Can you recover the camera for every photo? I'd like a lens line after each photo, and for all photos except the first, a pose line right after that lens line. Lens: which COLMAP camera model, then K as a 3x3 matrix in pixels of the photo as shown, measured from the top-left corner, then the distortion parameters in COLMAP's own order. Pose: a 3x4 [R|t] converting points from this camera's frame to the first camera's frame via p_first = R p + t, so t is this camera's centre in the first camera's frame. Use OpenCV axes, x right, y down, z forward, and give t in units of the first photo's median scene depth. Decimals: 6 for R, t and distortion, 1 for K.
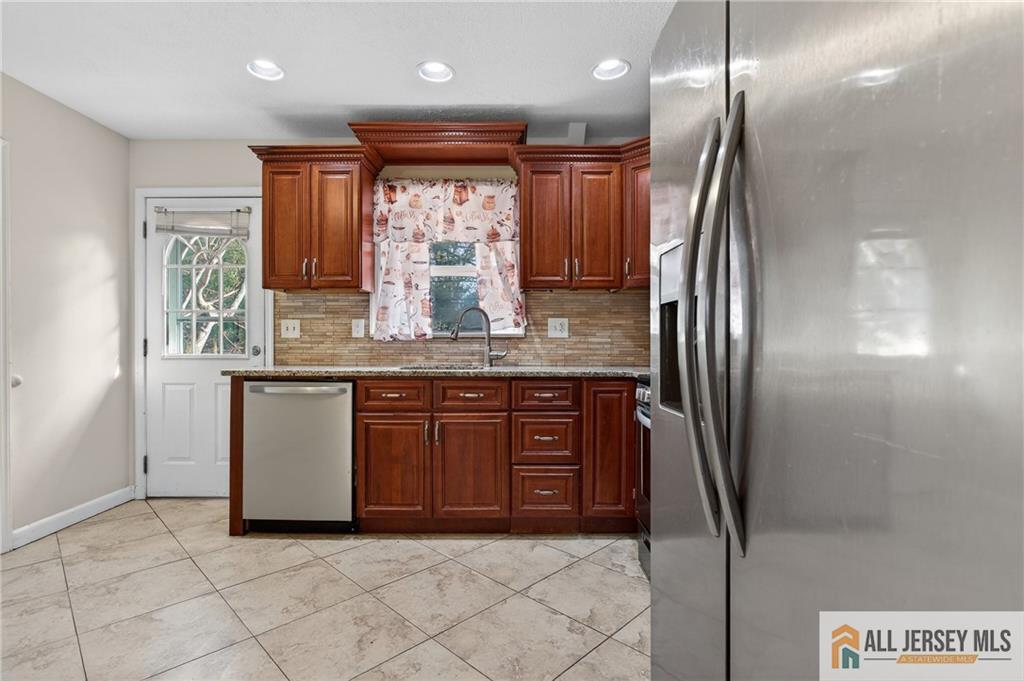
lens RADIAL K [[492.2, 0, 512.1], [0, 492.2, 347.3], [0, 0, 1]] dist [-0.006282, 0.001000]
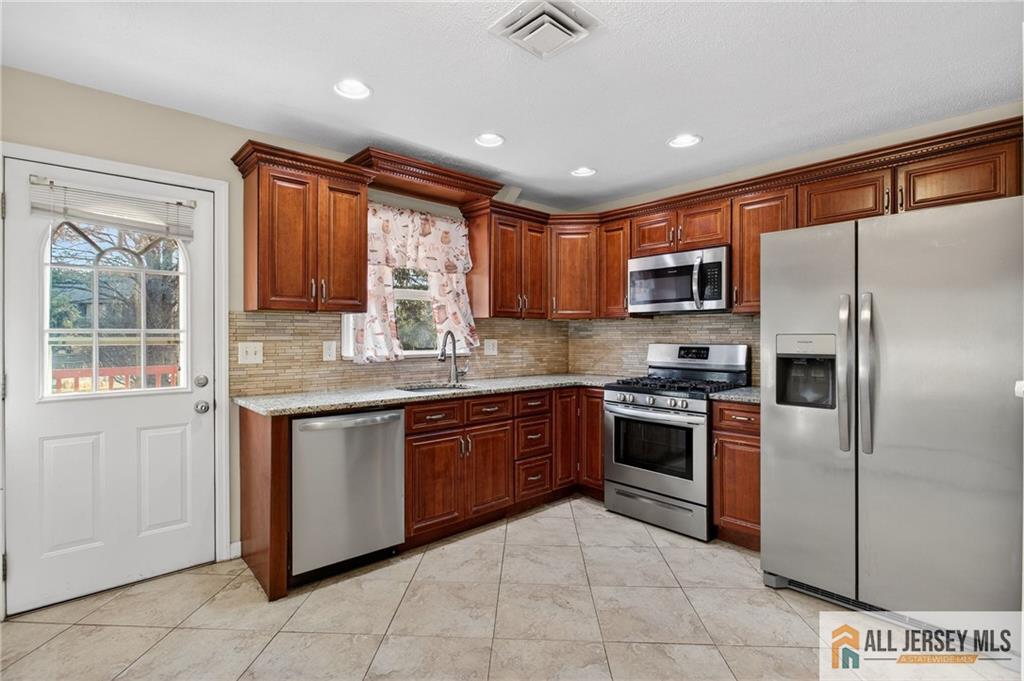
lens RADIAL K [[492.2, 0, 511.6], [0, 492.2, 337.3], [0, 0, 1]] dist [-0.006282, 0.001000]
pose [[0.731988, -0.002831, 0.681311, -0.730923], [0.002858, 0.999995, 0.001084, -0.067519], [-0.681311, 0.001154, 0.731993, 0.071609]]
